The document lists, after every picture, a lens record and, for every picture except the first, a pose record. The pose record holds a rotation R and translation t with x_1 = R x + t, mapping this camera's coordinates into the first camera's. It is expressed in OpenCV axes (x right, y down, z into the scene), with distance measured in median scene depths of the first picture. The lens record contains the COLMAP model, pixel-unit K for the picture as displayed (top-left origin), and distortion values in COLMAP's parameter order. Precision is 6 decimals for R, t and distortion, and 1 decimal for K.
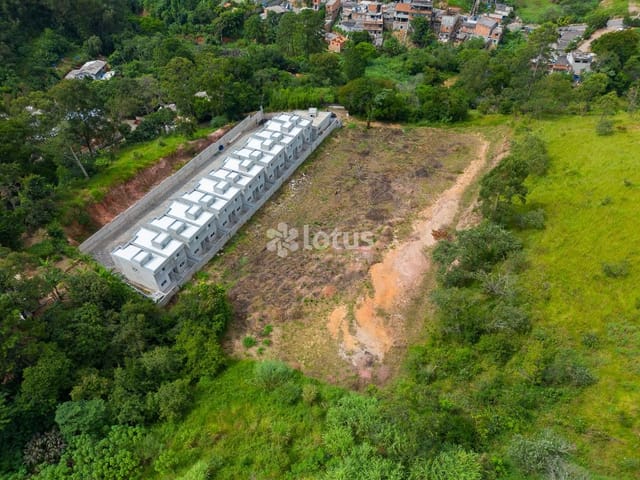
lens RADIAL K [[452.5, 0, 320.0], [0, 452.5, 240.0], [0, 0, 1]] dist [0.020968, -0.003485]
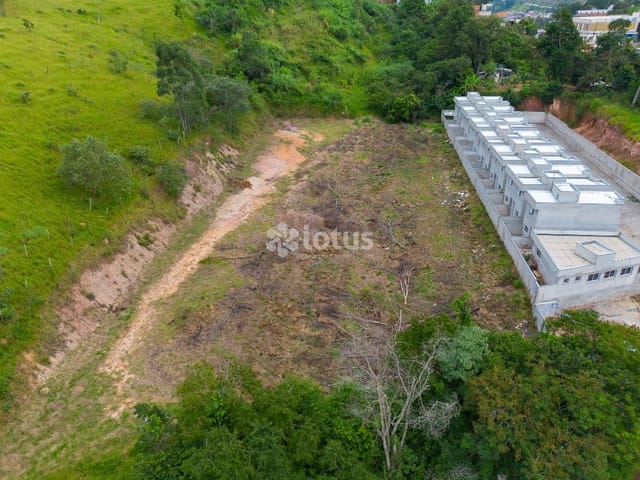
lens RADIAL K [[452.5, 0, 320.0], [0, 452.5, 240.0], [0, 0, 1]] dist [0.020968, -0.003485]
pose [[-0.936048, 0.202148, -0.288011, 0.359994], [-0.206001, 0.348754, 0.914294, -0.703284], [0.285268, 0.915154, -0.284808, 1.263380]]
